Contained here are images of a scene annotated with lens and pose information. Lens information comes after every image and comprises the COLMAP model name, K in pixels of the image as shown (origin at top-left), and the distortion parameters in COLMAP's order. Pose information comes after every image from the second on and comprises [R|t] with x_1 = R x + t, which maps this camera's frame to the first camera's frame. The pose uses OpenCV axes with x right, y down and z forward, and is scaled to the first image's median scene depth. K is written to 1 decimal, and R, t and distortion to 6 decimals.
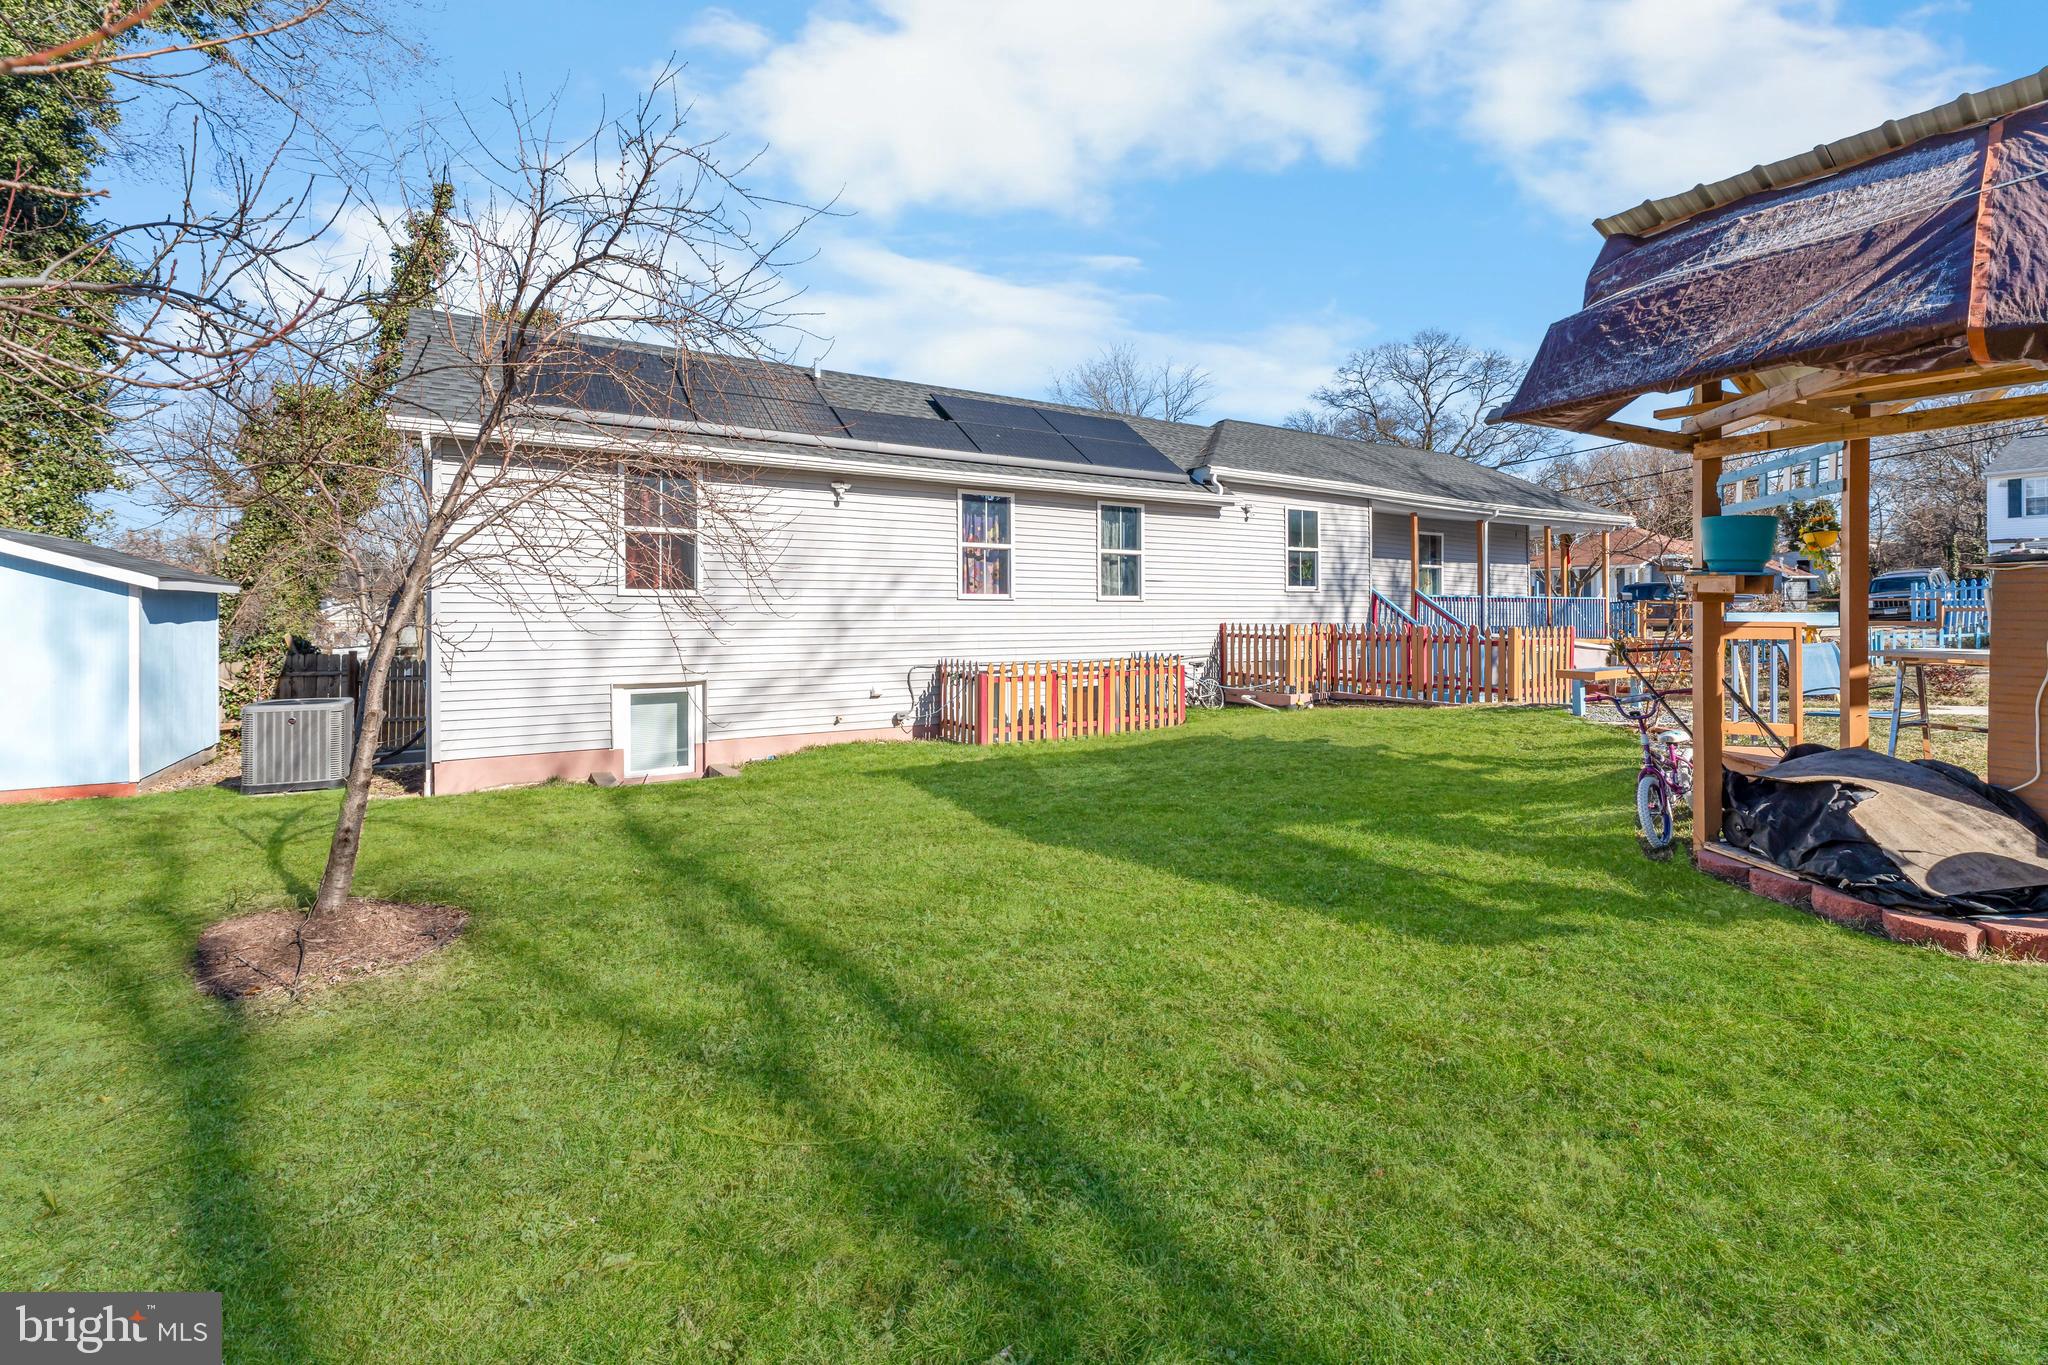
lens RADIAL K [[880.8, 0, 994.7], [0, 880.8, 601.0], [0, 0, 1]] dist [0.005433, -0.000316]
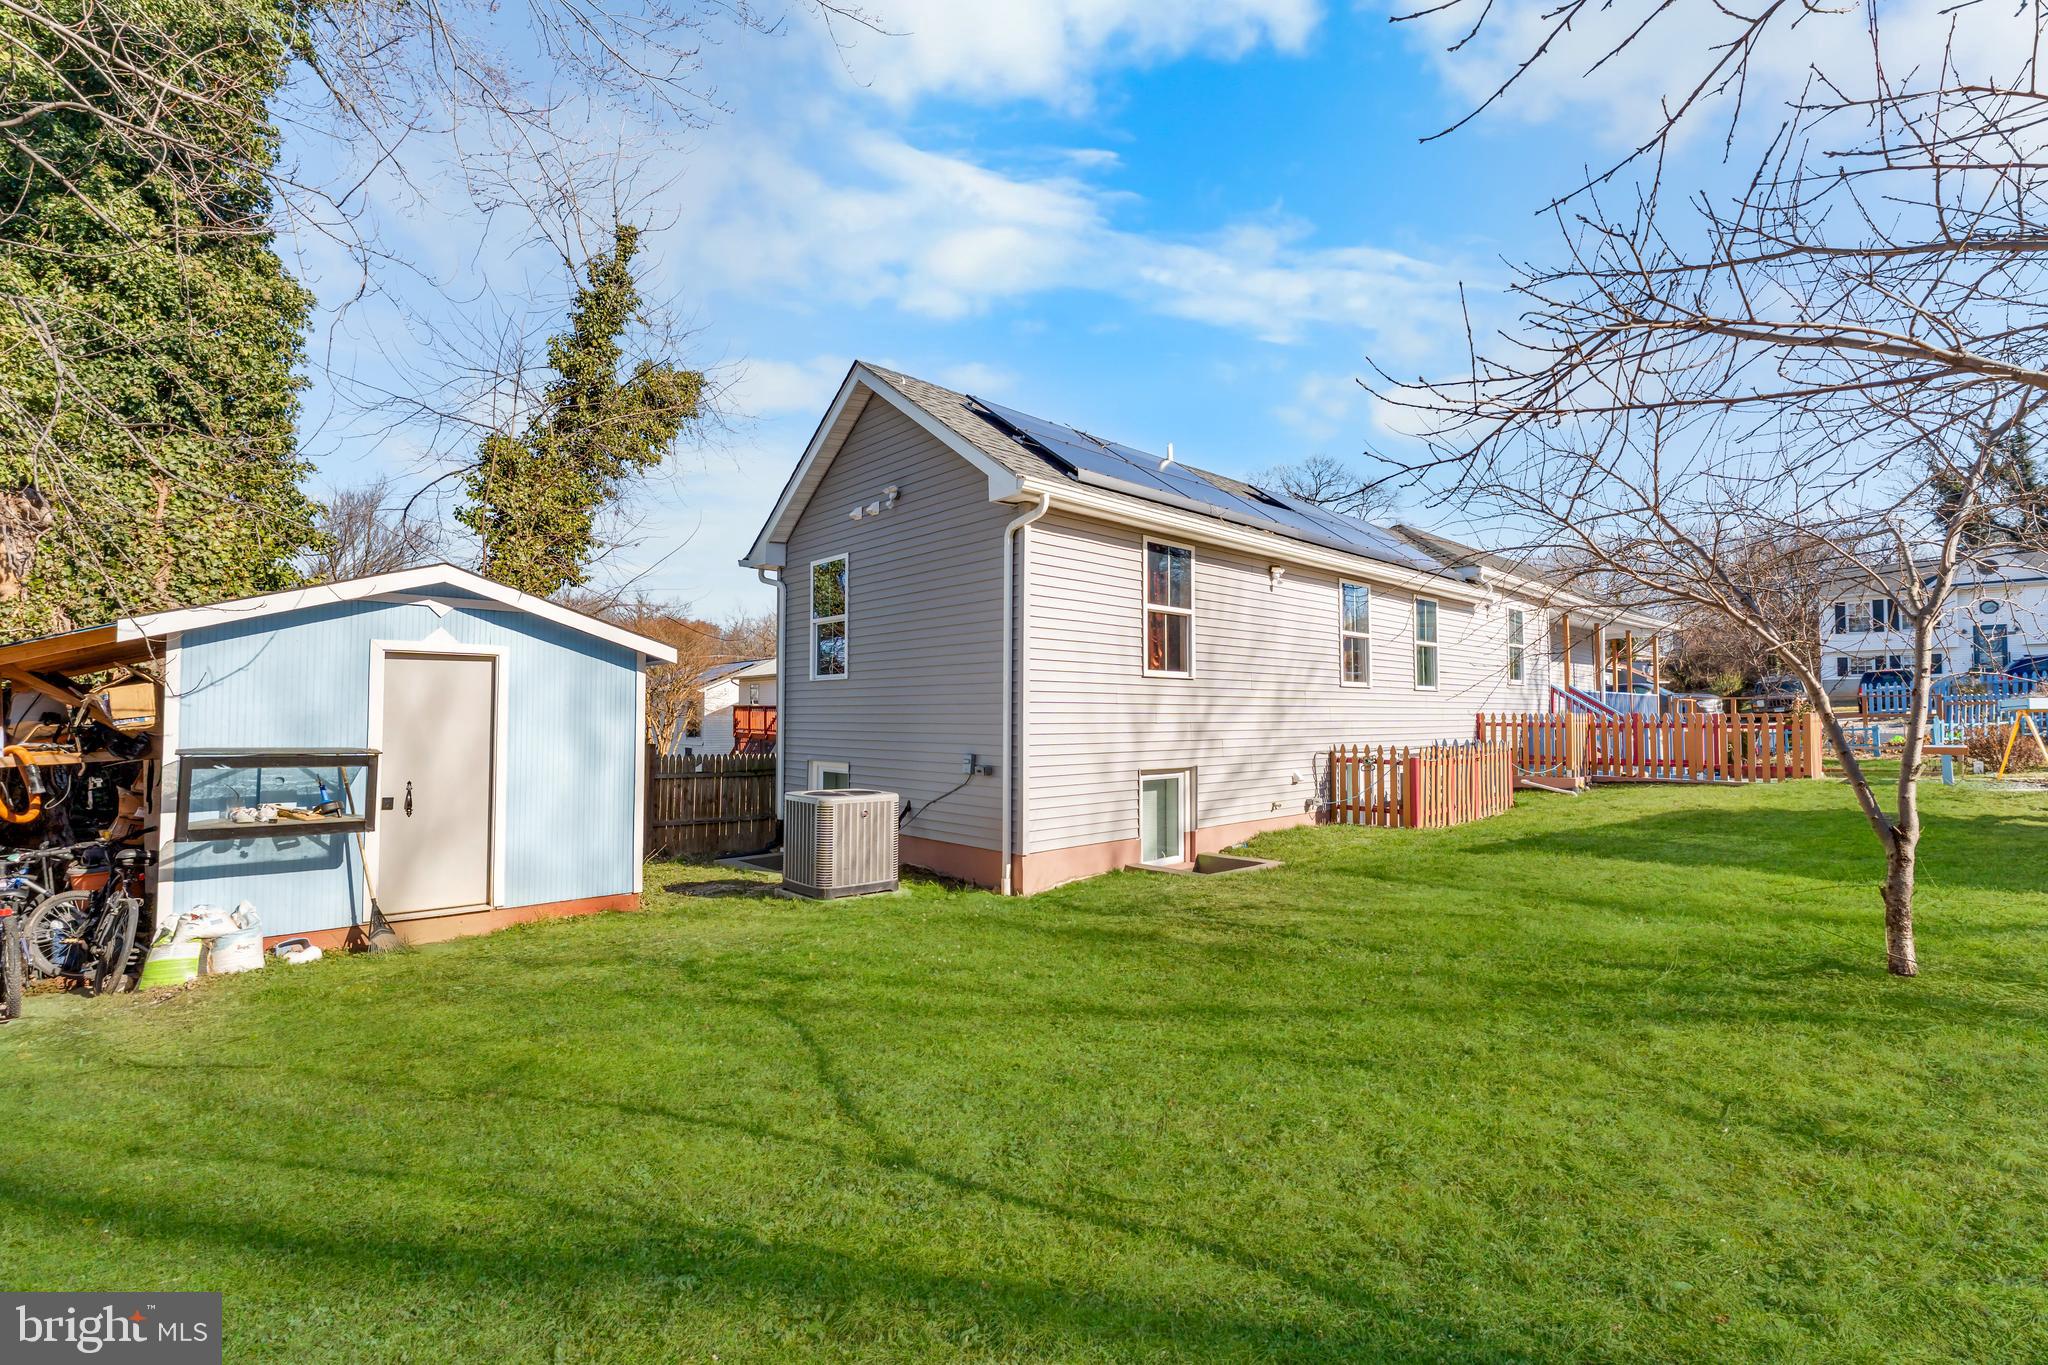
lens RADIAL K [[880.8, 0, 1031.7], [0, 880.8, 680.5], [0, 0, 1]] dist [0.005433, -0.000316]
pose [[0.978579, 0.007894, 0.205720, -0.625078], [-0.002288, 0.999620, -0.027475, 0.020757], [-0.205859, 0.026416, 0.978225, 0.078238]]
